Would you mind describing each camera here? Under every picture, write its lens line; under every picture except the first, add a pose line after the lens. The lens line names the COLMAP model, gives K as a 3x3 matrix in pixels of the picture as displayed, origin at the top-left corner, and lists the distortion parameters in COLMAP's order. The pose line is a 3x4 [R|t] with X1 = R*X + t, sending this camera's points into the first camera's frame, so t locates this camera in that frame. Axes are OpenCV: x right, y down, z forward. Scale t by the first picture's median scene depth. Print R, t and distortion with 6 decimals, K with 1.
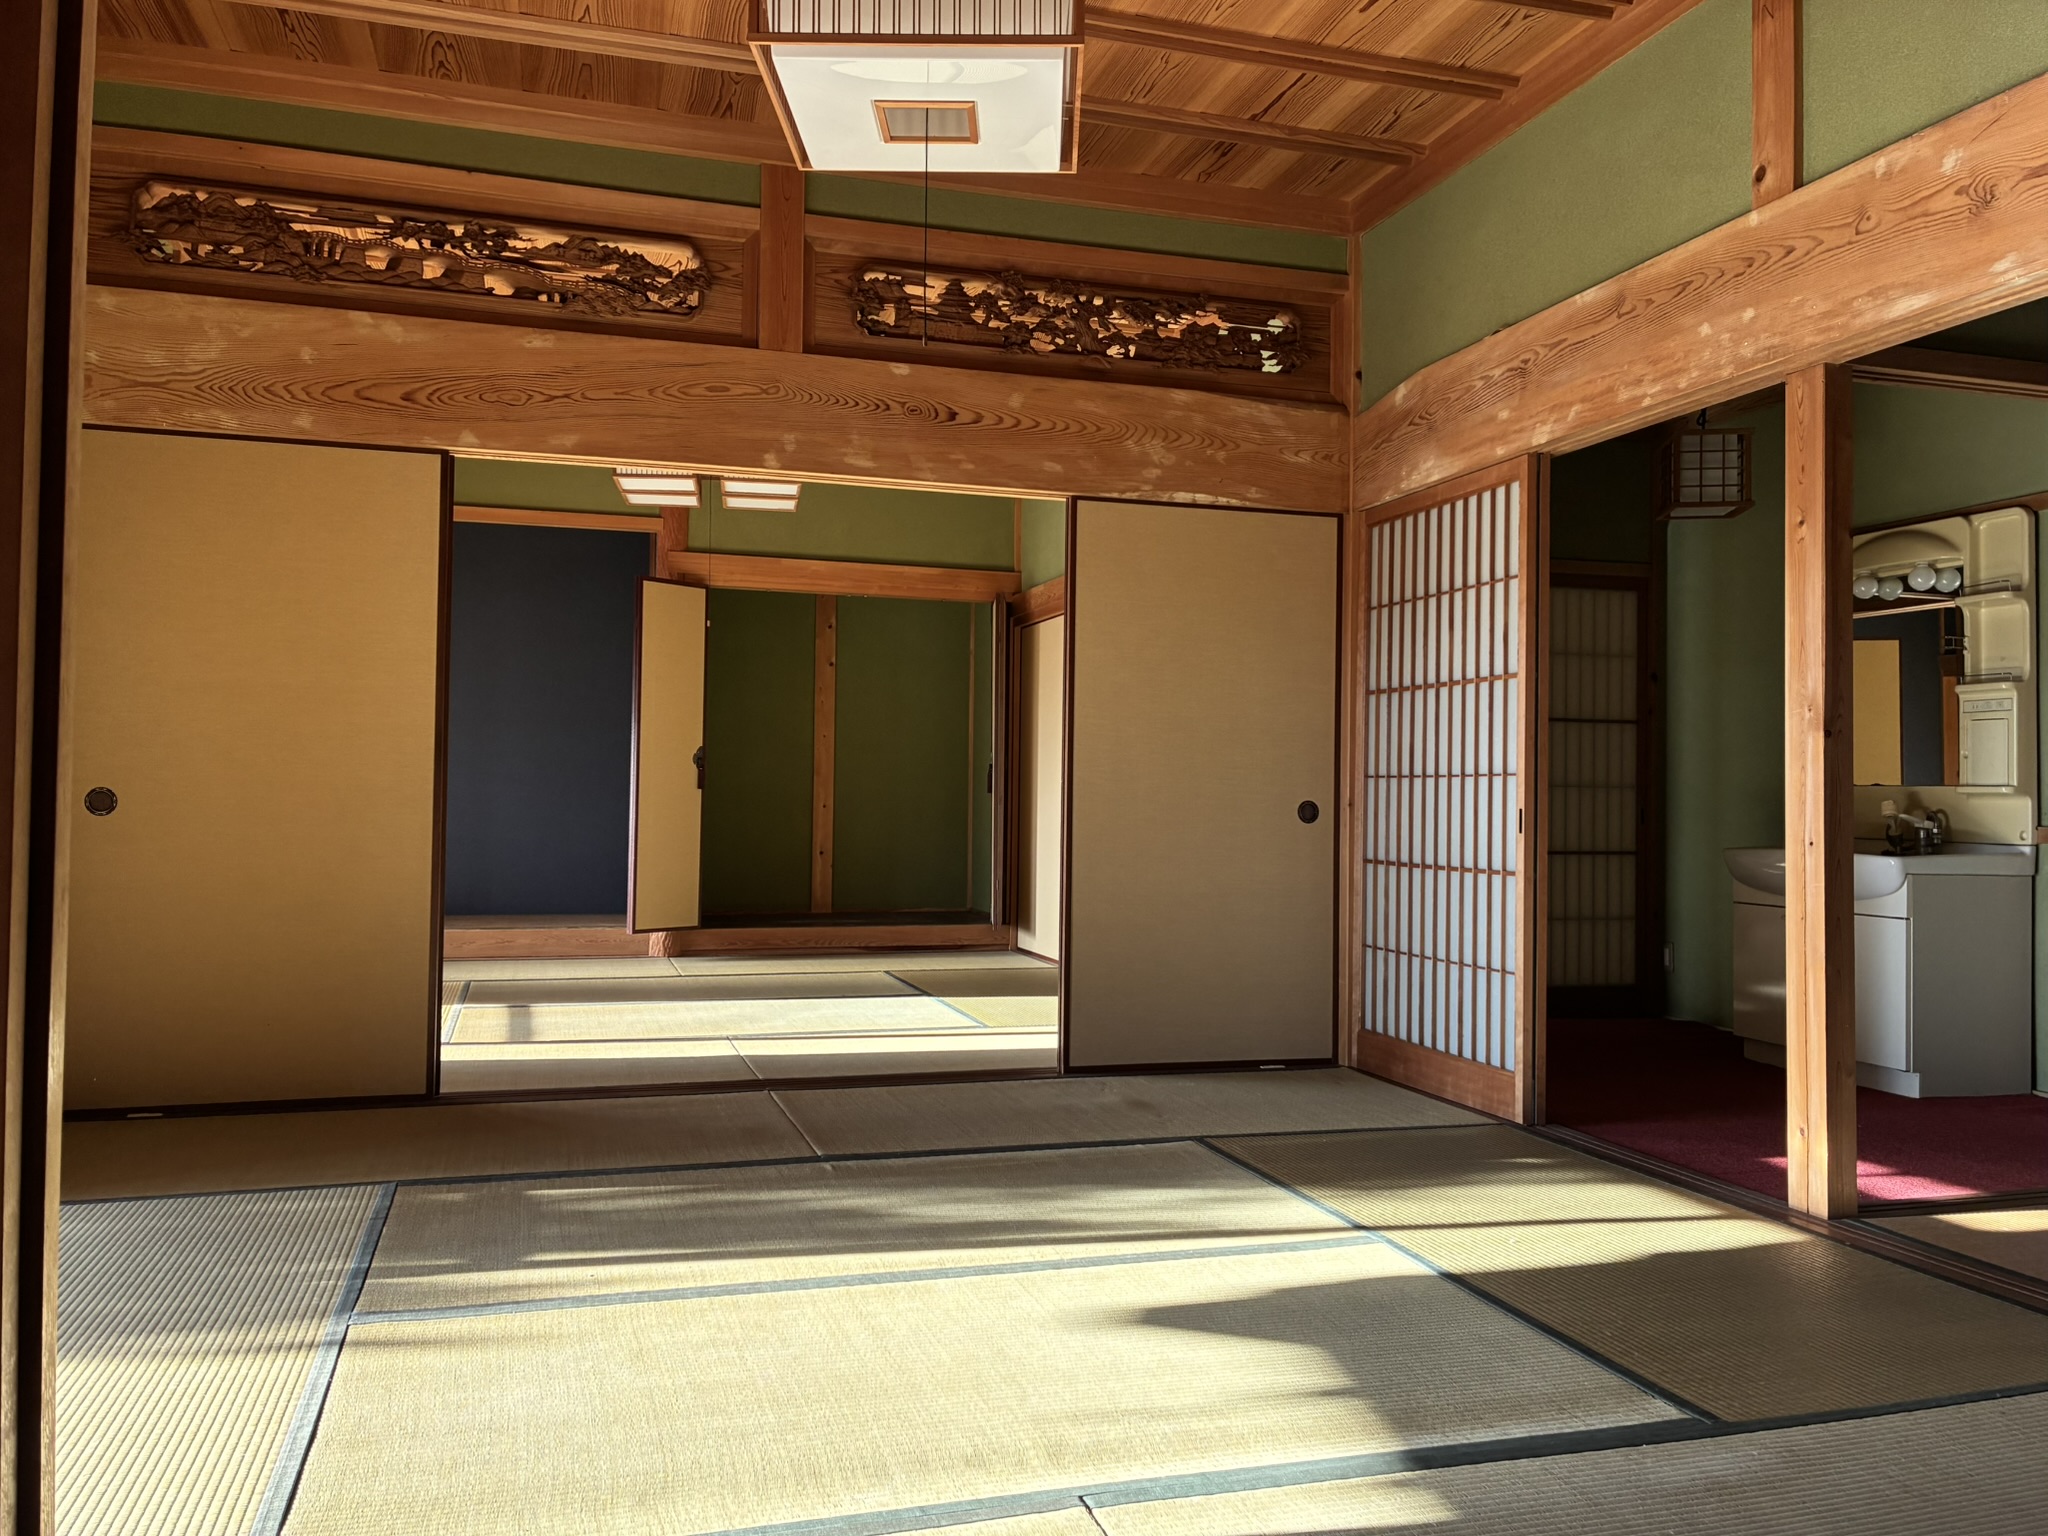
lens RADIAL K [[1628.2, 0, 1024.2], [0, 1628.2, 763.4], [0, 0, 1]] dist [0.037447, 0.002492]
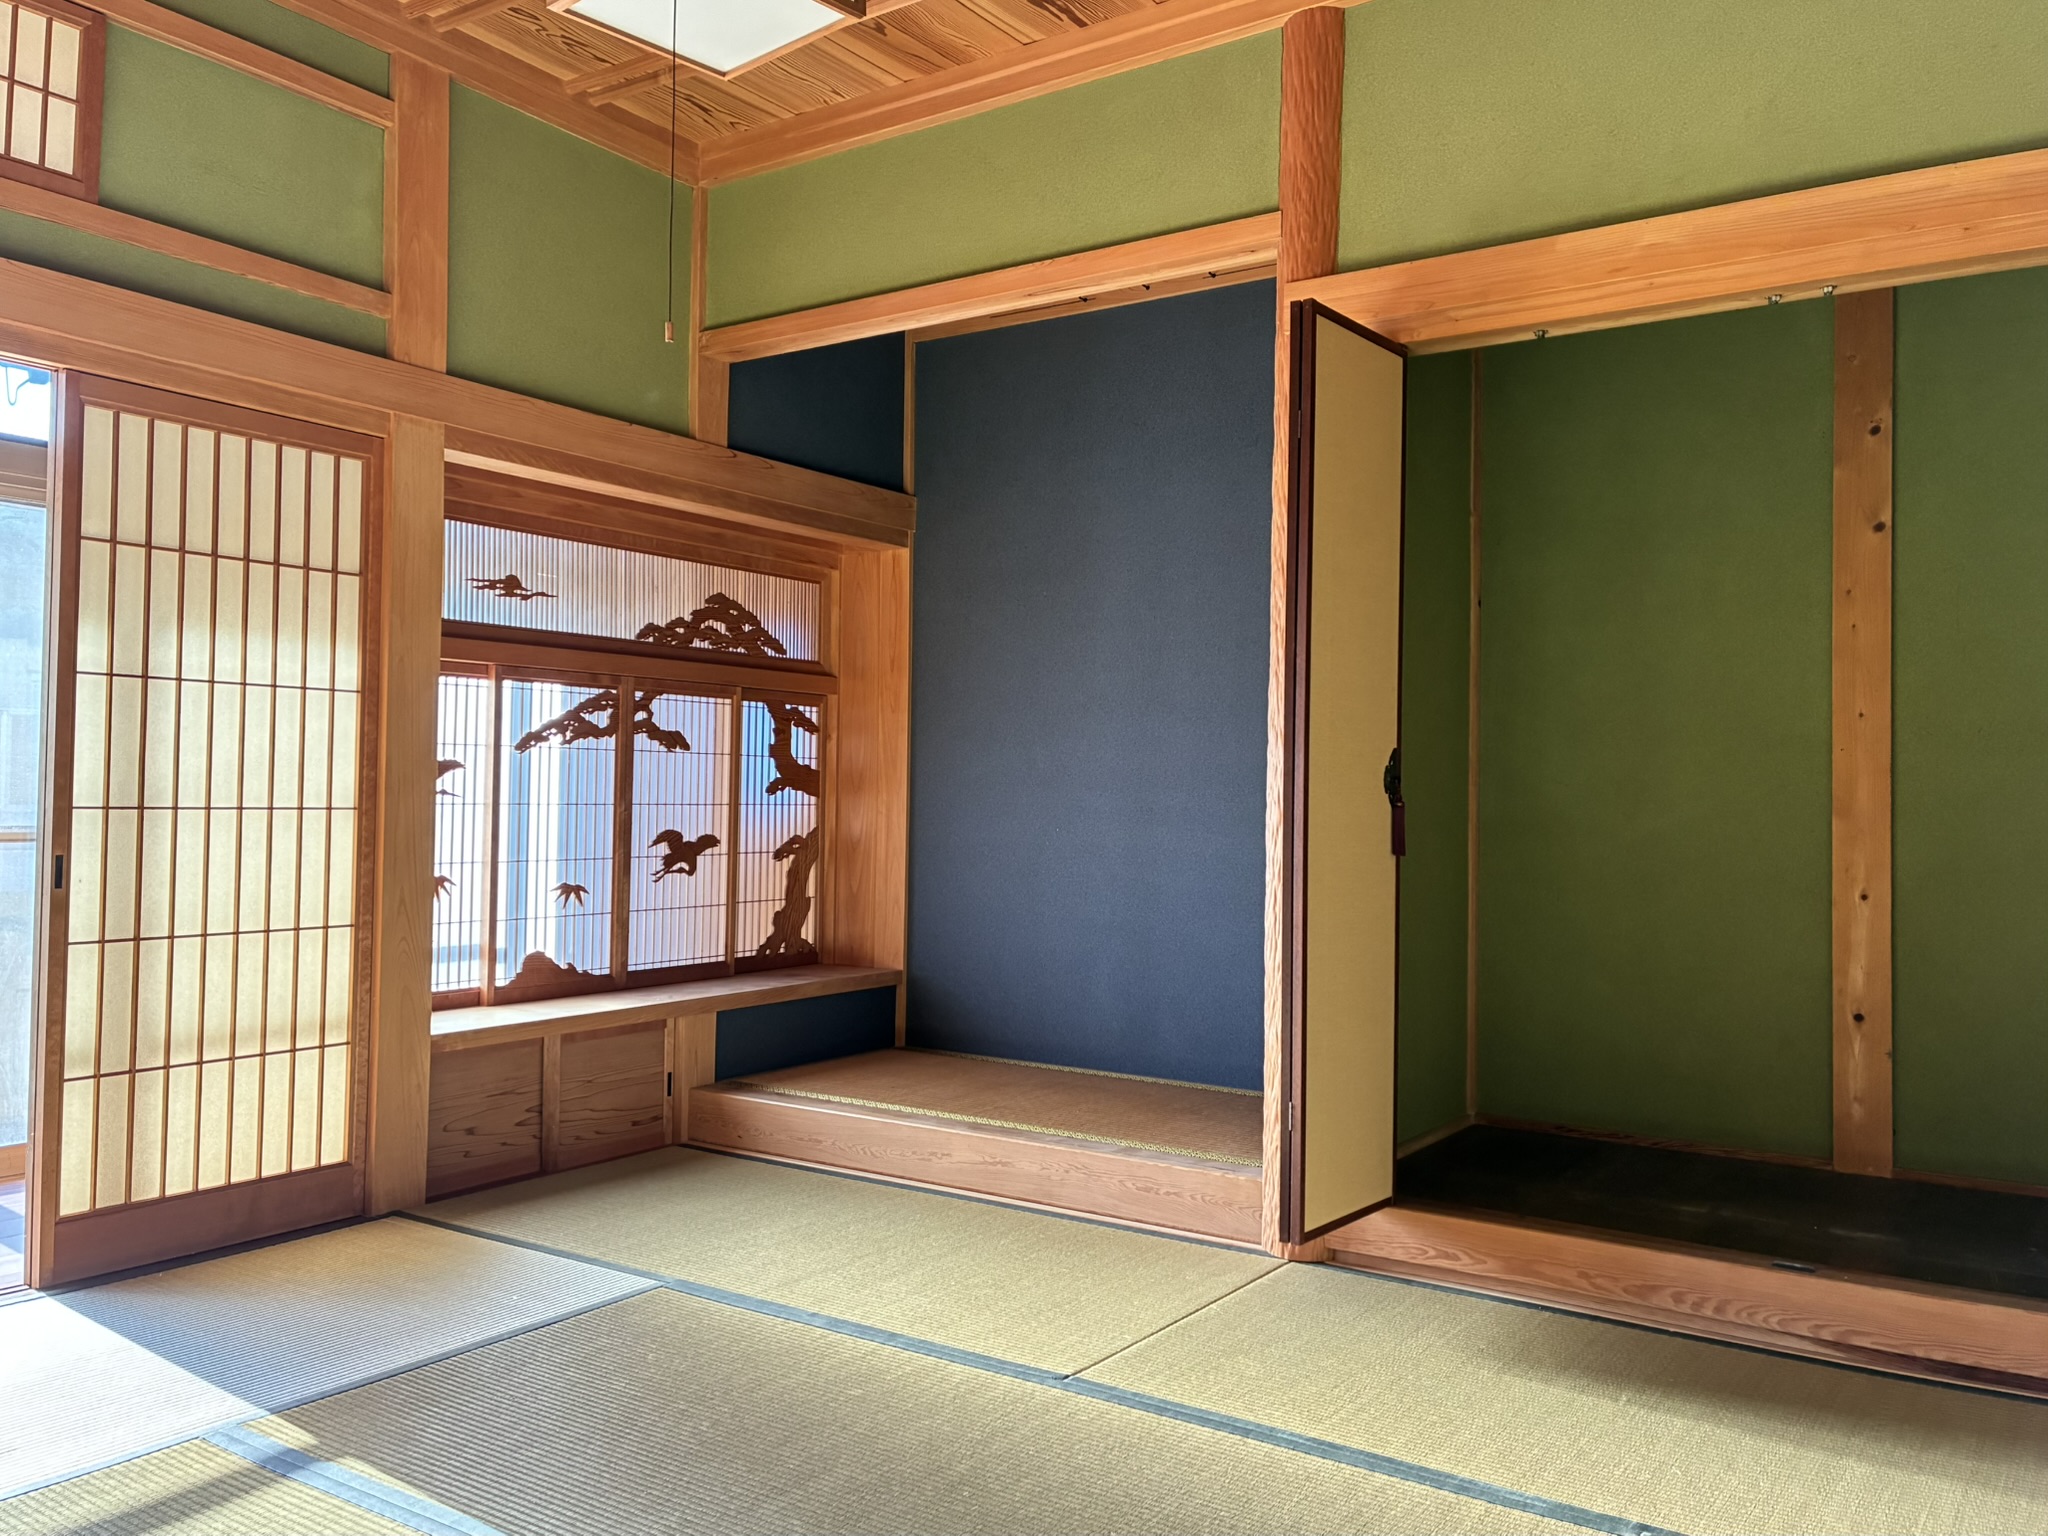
lens RADIAL K [[1628.2, 0, 1023.3], [0, 1628.2, 771.6], [0, 0, 1]] dist [0.037447, 0.002492]
pose [[0.624447, -0.014385, -0.780935, 0.069849], [0.011324, 0.999892, -0.009364, -0.002370], [0.780985, -0.002996, 0.624542, 0.727471]]
